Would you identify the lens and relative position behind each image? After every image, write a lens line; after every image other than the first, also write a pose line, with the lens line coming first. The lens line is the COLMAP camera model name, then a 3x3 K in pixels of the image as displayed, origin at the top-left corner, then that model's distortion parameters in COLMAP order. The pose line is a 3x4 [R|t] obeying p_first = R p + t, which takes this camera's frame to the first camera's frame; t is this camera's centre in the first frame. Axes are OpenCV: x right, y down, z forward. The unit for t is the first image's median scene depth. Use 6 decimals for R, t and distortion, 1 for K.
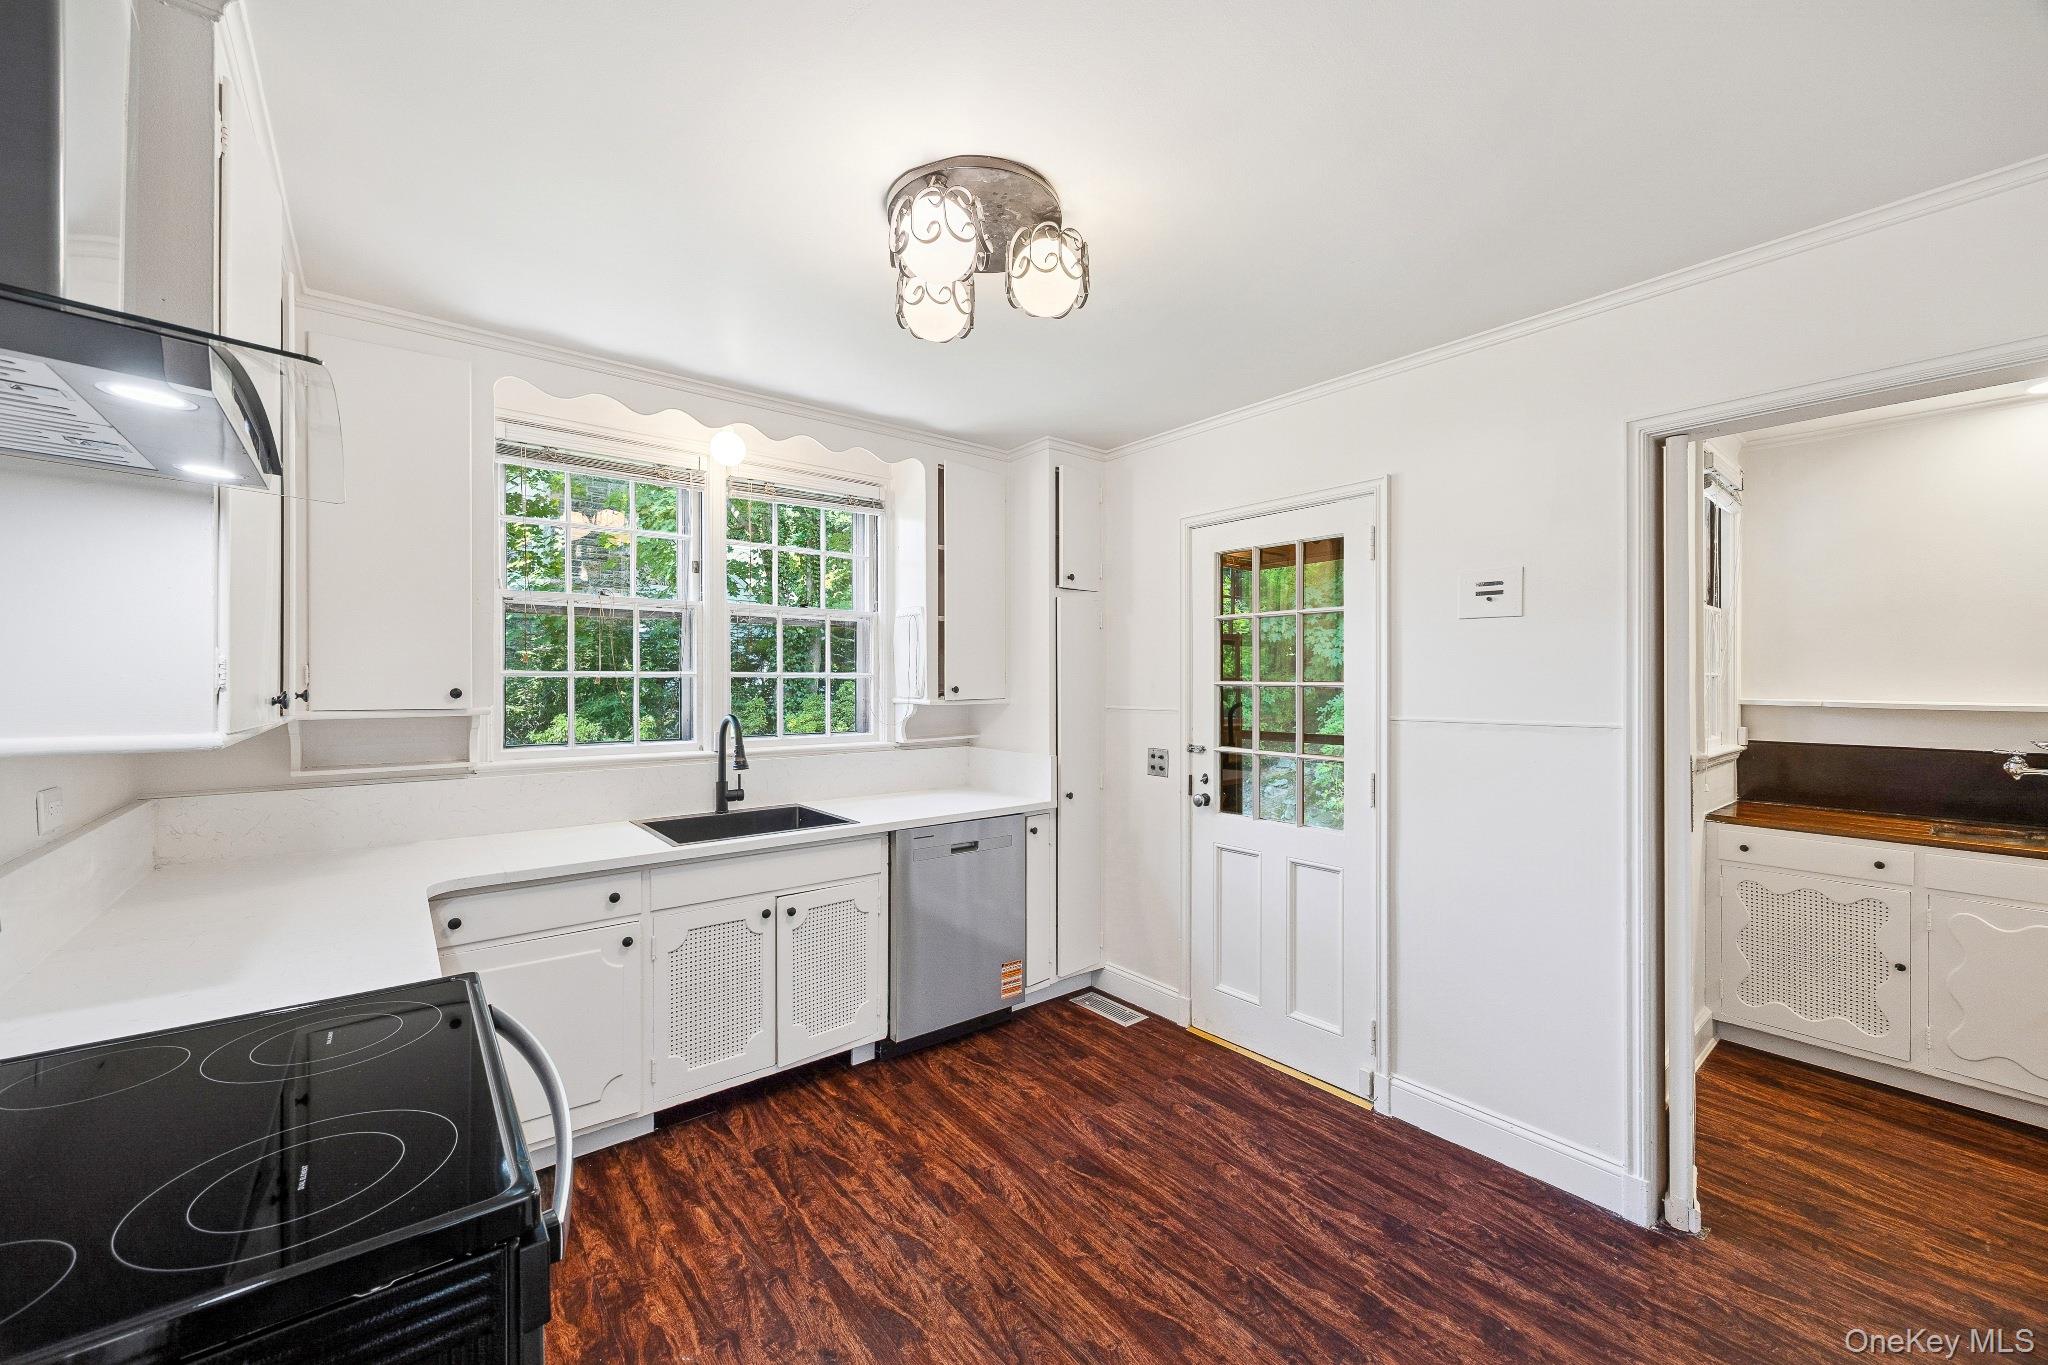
lens RADIAL K [[793.7, 0, 1027.0], [0, 793.7, 683.3], [0, 0, 1]] dist [-0.003702, 0.000007]
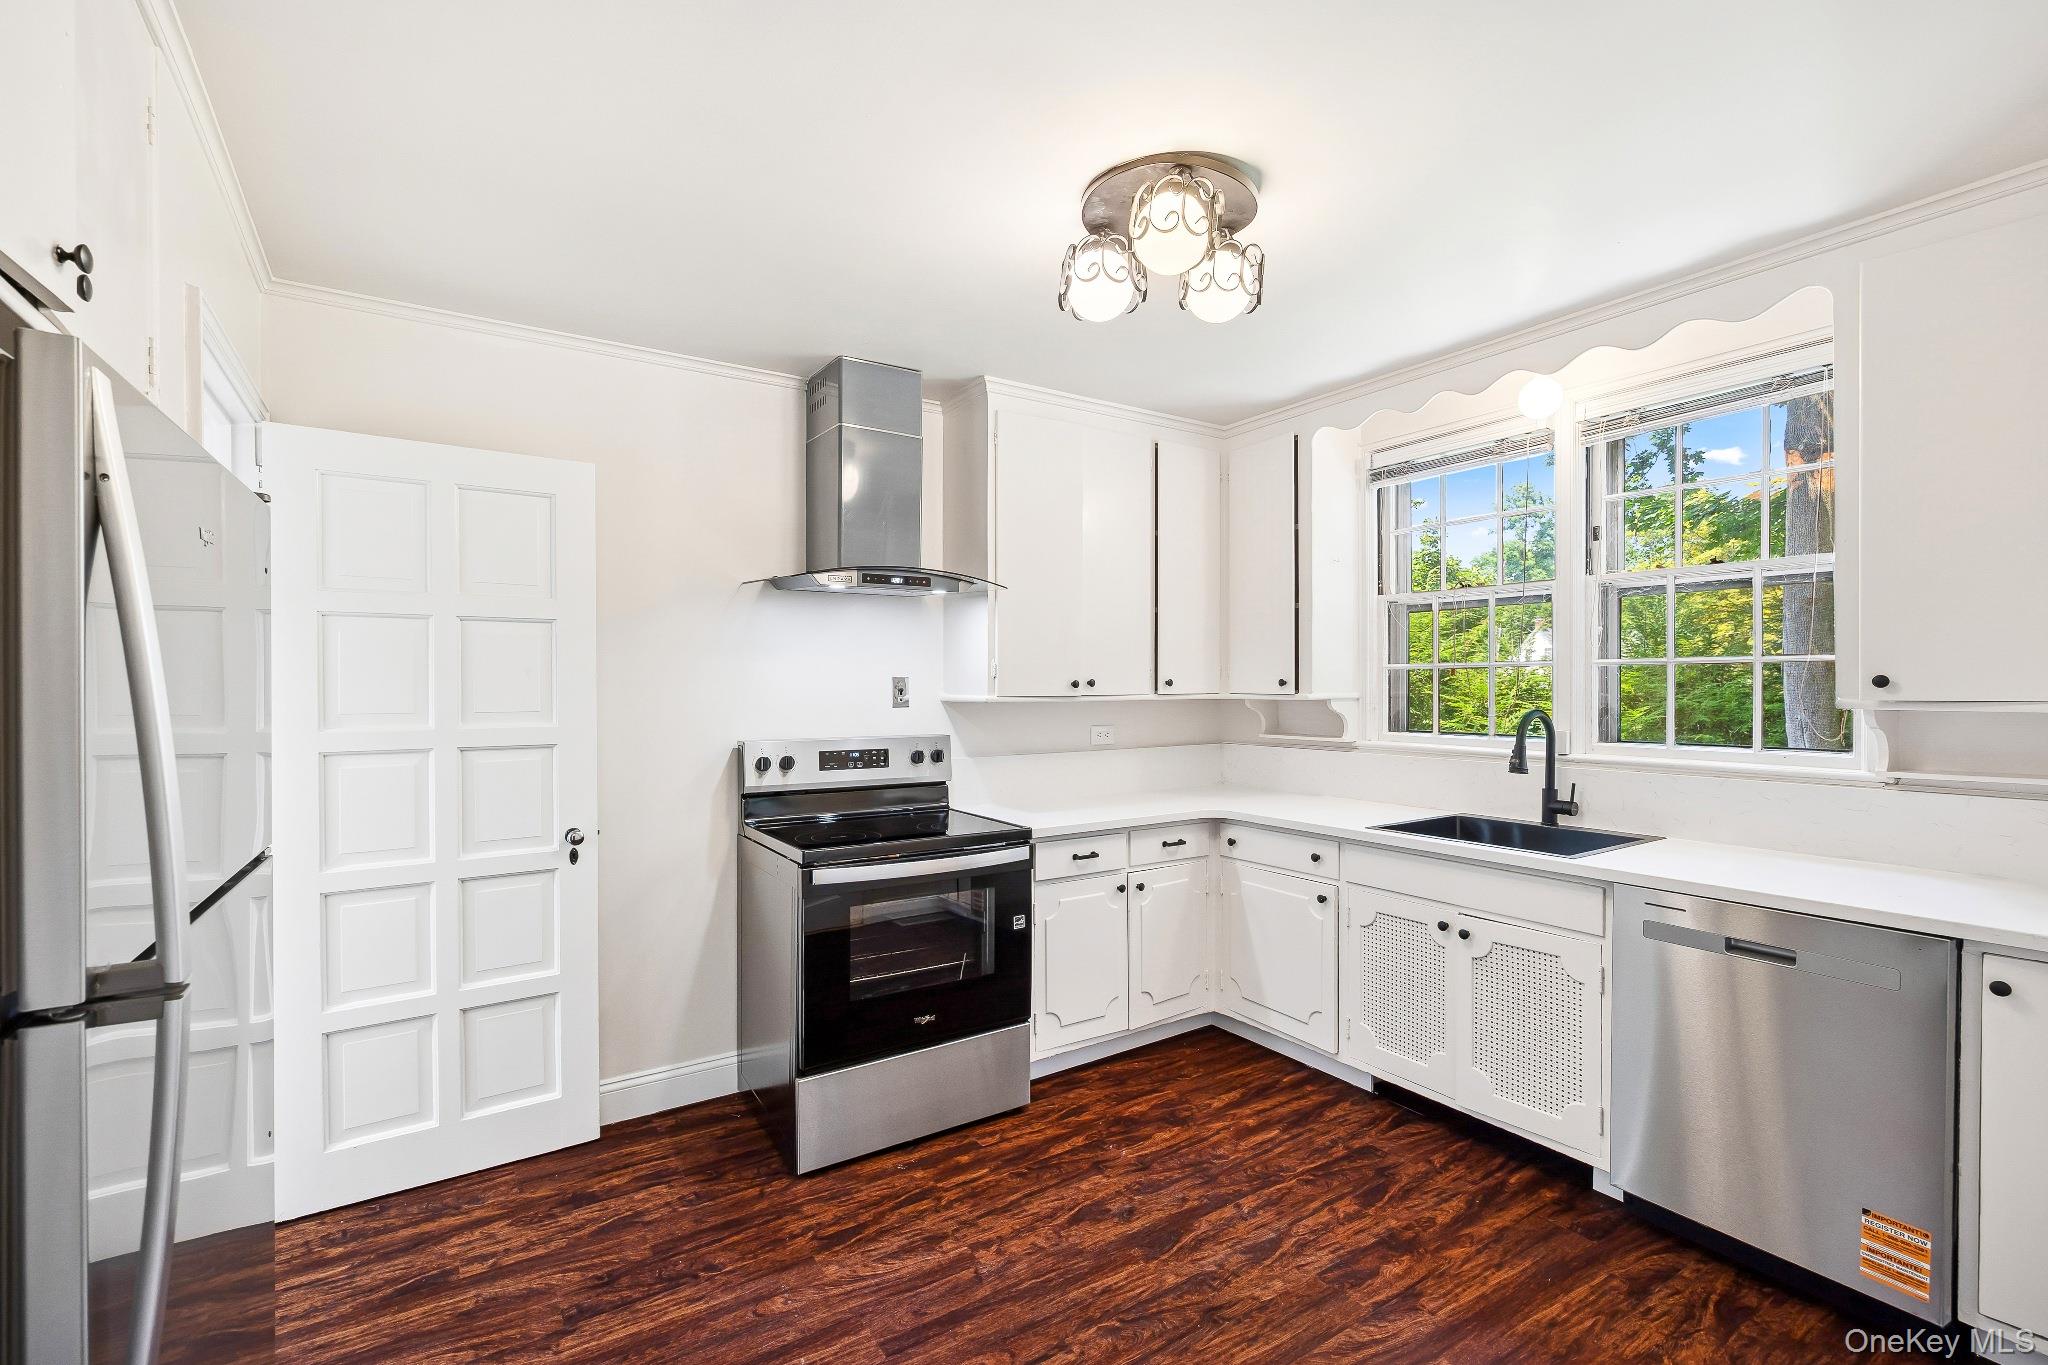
lens RADIAL K [[914.2, 0, 1025.3], [0, 914.2, 685.5], [0, 0, 1]] dist [0.002824, -0.000472]
pose [[-0.108383, 0.009287, -0.994066, 0.855932], [0.009907, 0.999917, 0.008262, -0.001176], [0.994060, -0.008953, -0.108466, 0.710799]]
